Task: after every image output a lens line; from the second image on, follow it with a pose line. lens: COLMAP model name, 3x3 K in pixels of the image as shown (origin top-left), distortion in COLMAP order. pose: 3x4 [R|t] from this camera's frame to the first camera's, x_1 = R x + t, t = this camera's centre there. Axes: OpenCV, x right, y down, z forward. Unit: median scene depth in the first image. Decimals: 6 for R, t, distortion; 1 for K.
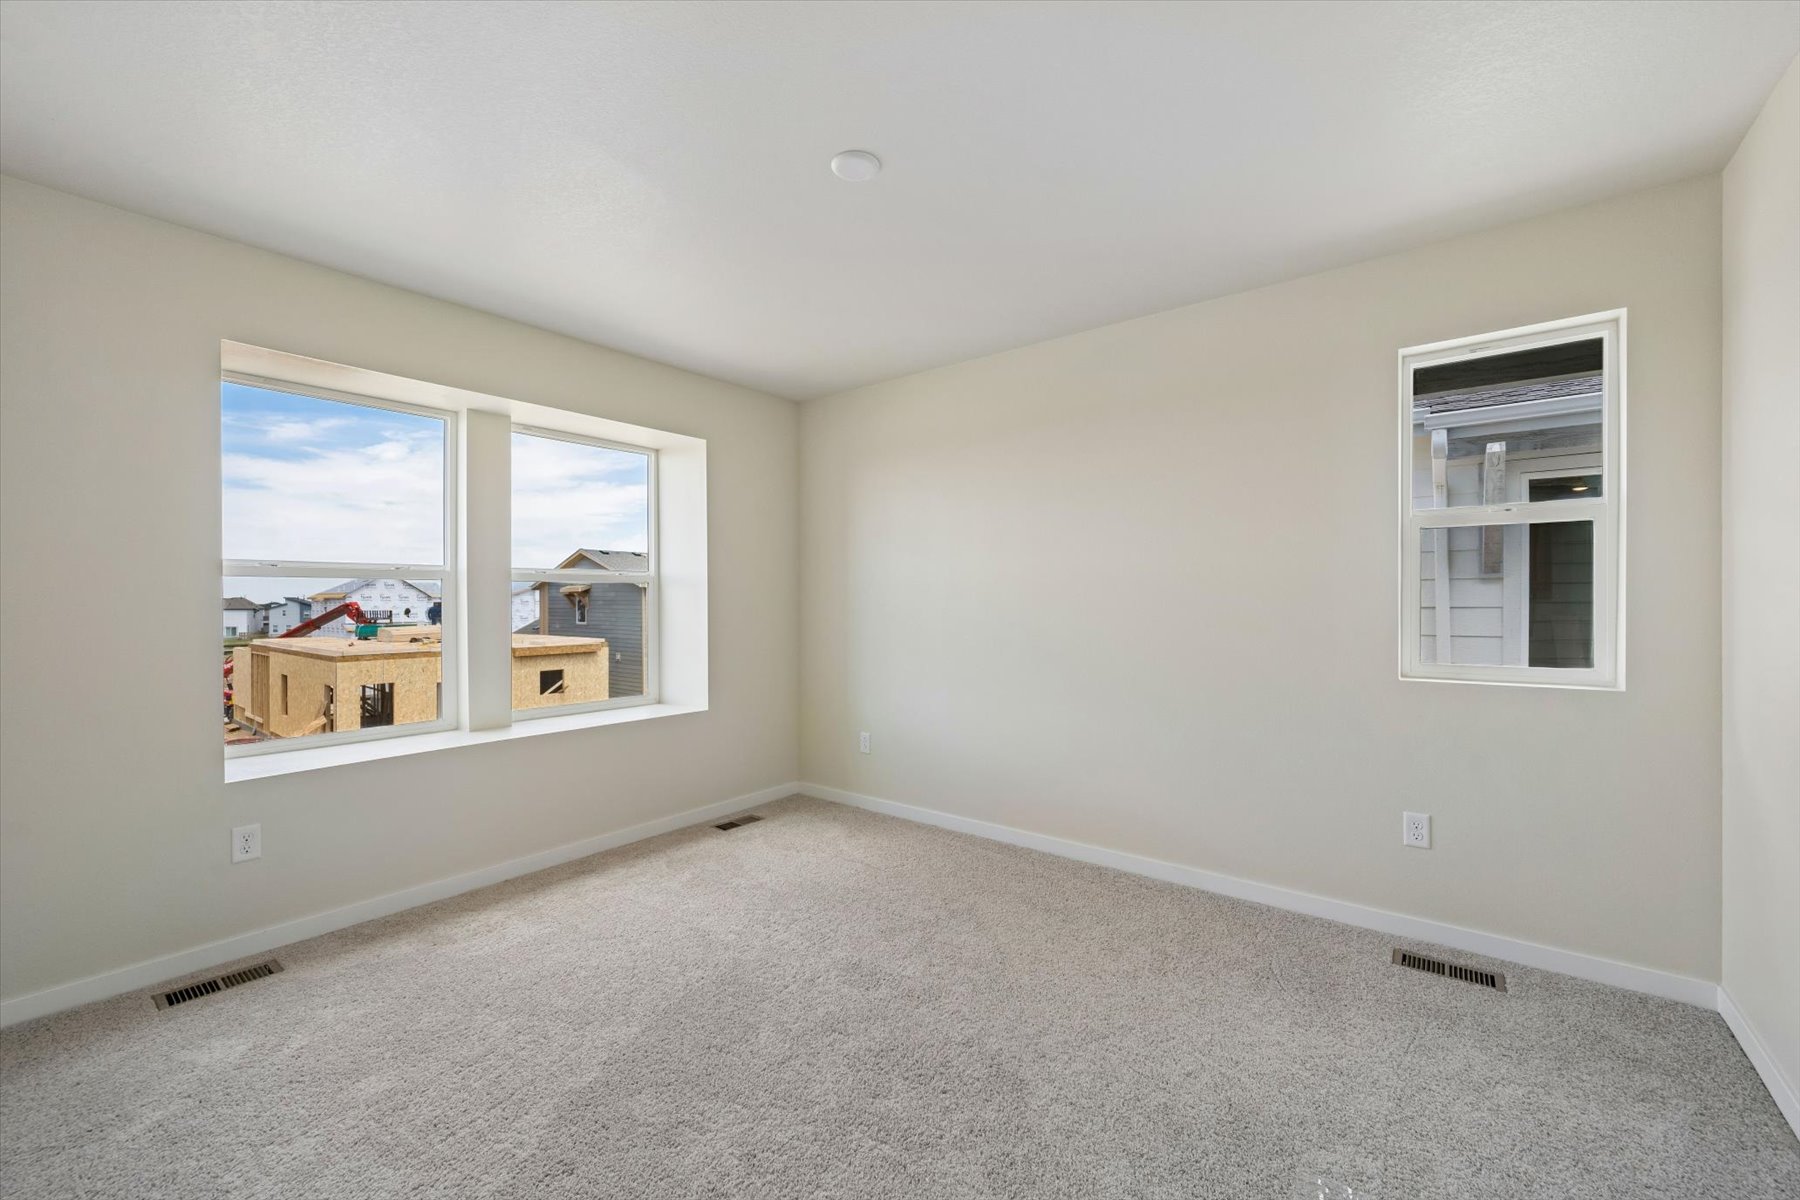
lens RADIAL K [[717.9, 0, 902.7], [0, 717.9, 590.9], [0, 0, 1]] dist [-0.000991, -0.000107]
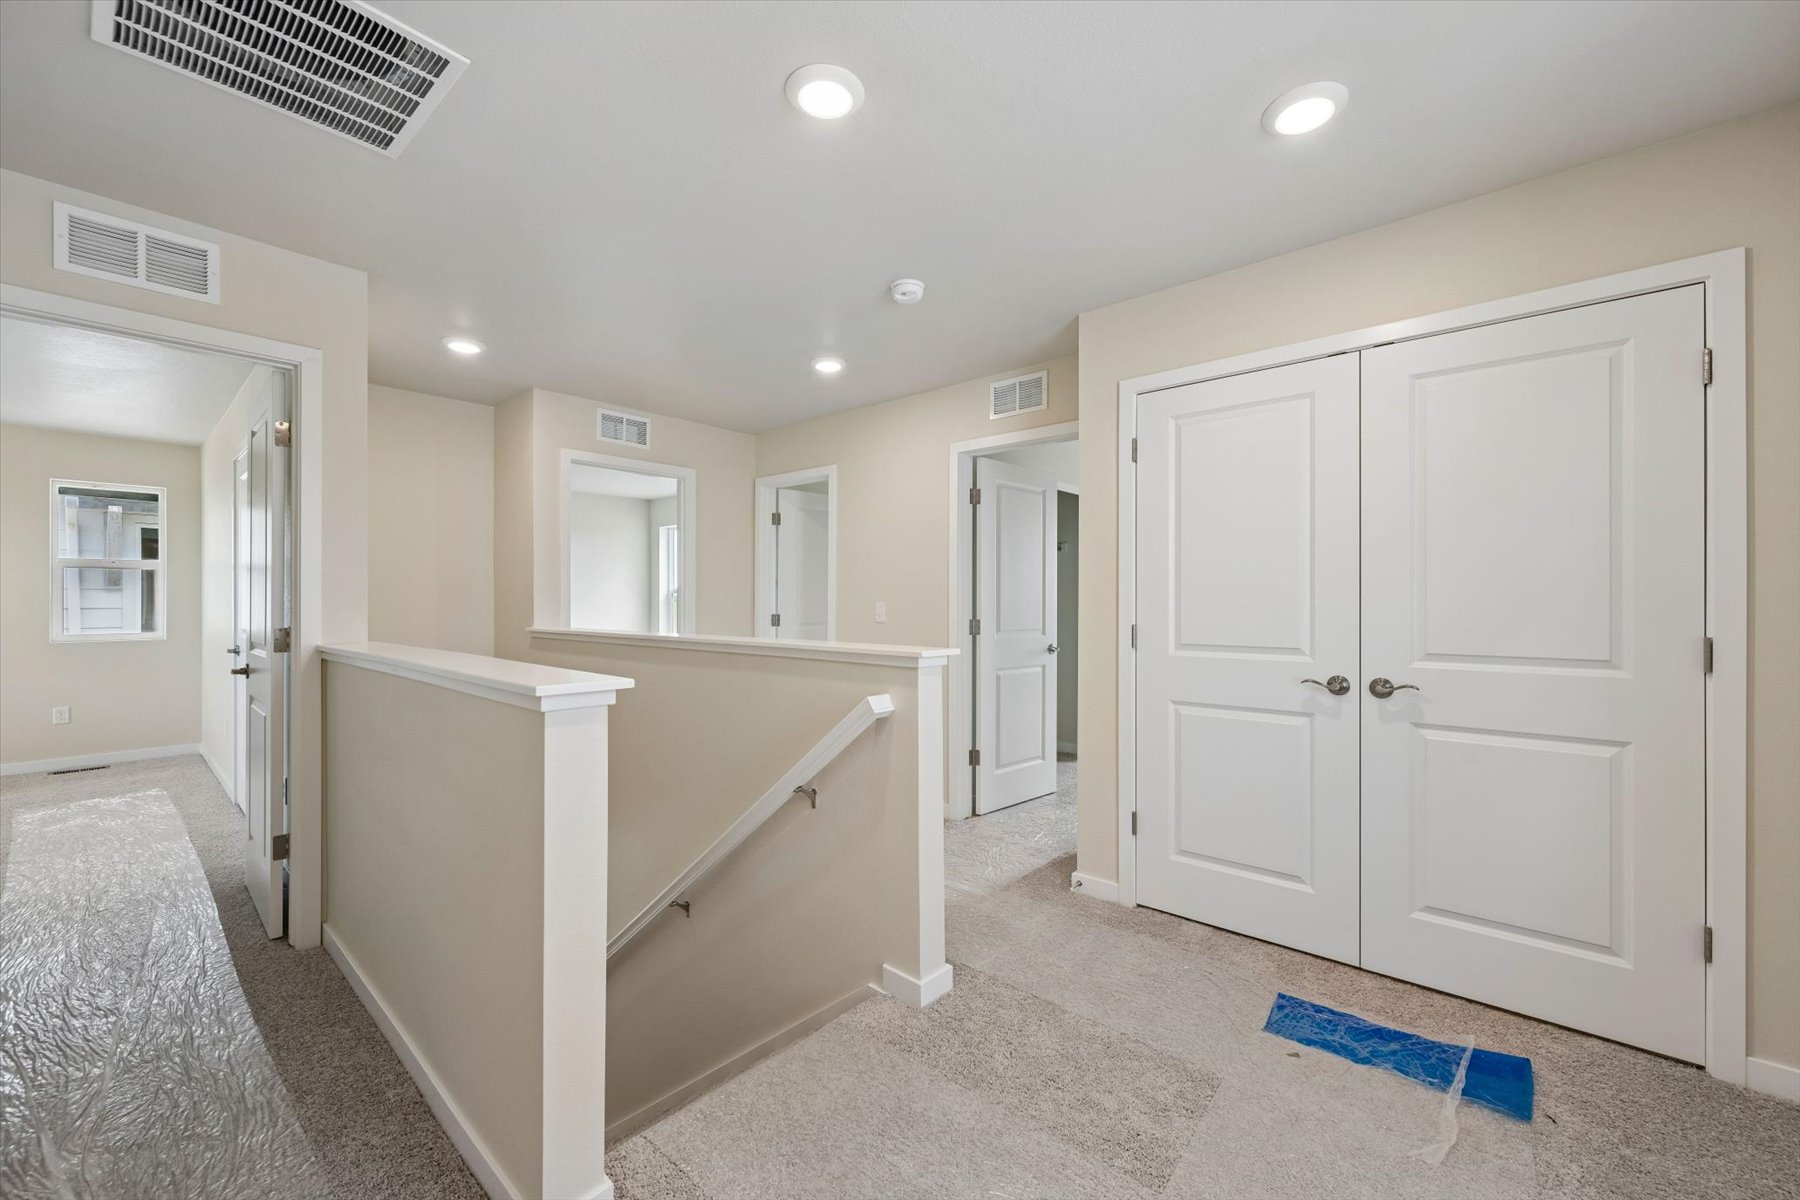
lens RADIAL K [[717.9, 0, 902.7], [0, 717.9, 590.9], [0, 0, 1]] dist [-0.000991, -0.000107]
pose [[0.063089, 0.004689, 0.997997, -0.706639], [0.000621, 0.999989, -0.004738, -0.007720], [-0.998008, 0.000918, 0.063085, -0.917512]]
